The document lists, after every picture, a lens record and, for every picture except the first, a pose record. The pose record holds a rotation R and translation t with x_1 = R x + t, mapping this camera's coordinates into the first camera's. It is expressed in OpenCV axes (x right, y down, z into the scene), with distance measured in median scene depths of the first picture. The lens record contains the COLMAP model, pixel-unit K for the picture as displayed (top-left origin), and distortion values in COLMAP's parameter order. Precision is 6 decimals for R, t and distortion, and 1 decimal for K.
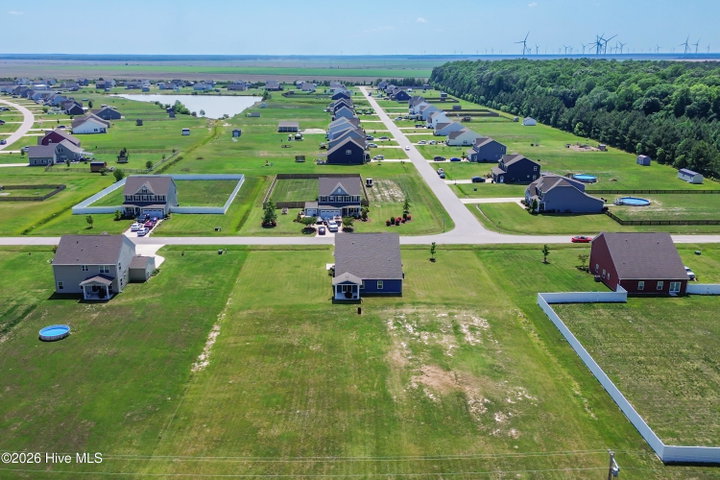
lens RADIAL K [[628.3, 0, 355.5], [0, 628.3, 239.6], [0, 0, 1]] dist [0.104945, -0.134181]
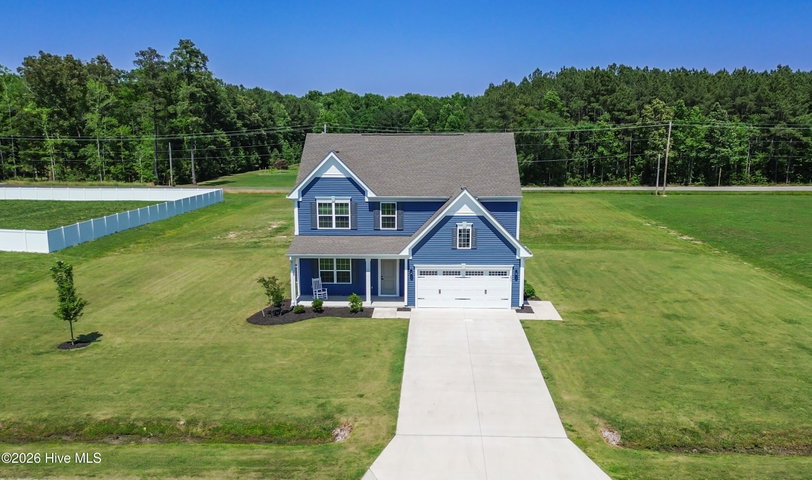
lens RADIAL K [[694.2, 0, 403.8], [0, 694.2, 267.9], [0, 0, 1]] dist [0.054549, -0.012803]
pose [[-0.997160, -0.019153, 0.072839, -0.006678], [0.016206, 0.889907, 0.455853, -0.122638], [-0.073551, 0.455739, -0.887069, 1.492458]]
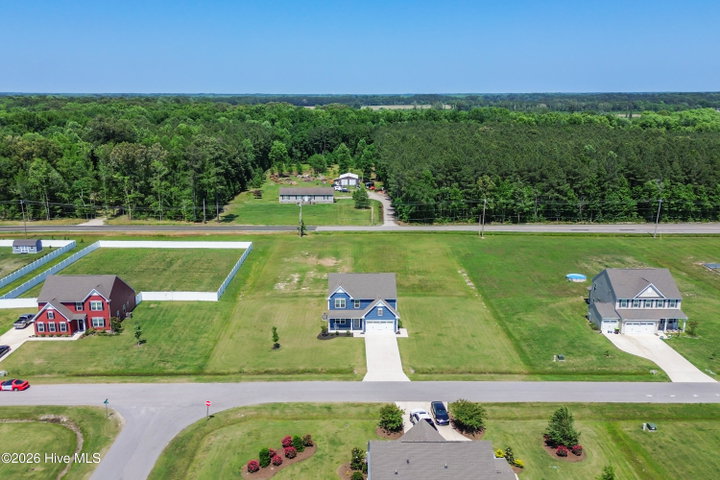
lens RADIAL K [[613.9, 0, 336.3], [0, 613.9, 239.7], [0, 0, 1]] dist [0.098193, -0.125794]
pose [[-0.998951, -0.008976, 0.044913, 0.016271], [0.014330, 0.870124, 0.492625, -0.581220], [-0.043501, 0.492751, -0.869082, 2.004543]]
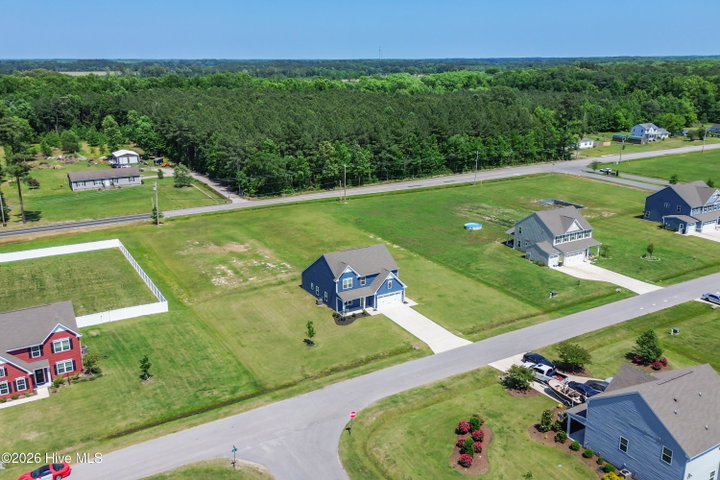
lens RADIAL K [[628.3, 0, 355.5], [0, 628.3, 239.6], [0, 0, 1]] dist [0.104945, -0.134181]
pose [[-0.879843, 0.134447, -0.455852, 0.478515], [-0.128402, 0.856240, 0.500365, -0.534058], [0.457591, 0.498775, -0.736093, 1.858568]]
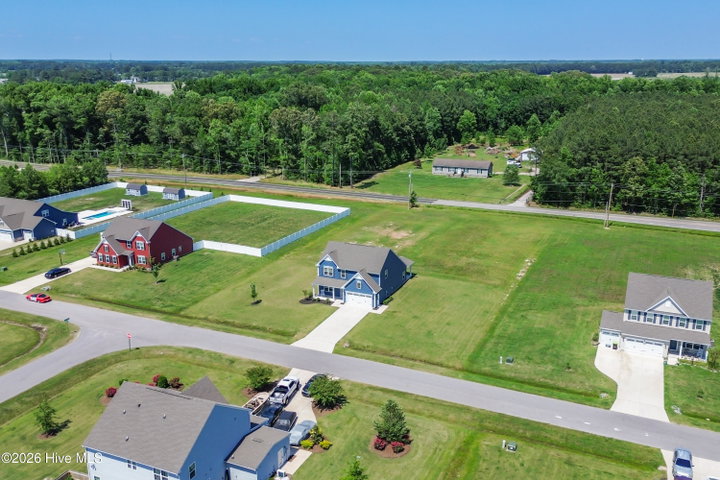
lens RADIAL K [[628.3, 0, 355.5], [0, 628.3, 239.6], [0, 0, 1]] dist [0.104945, -0.134181]
pose [[-0.894160, -0.121169, 0.431040, -0.432003], [0.125589, 0.856169, 0.501200, -0.552883], [-0.429773, 0.502287, -0.750335, 1.912169]]
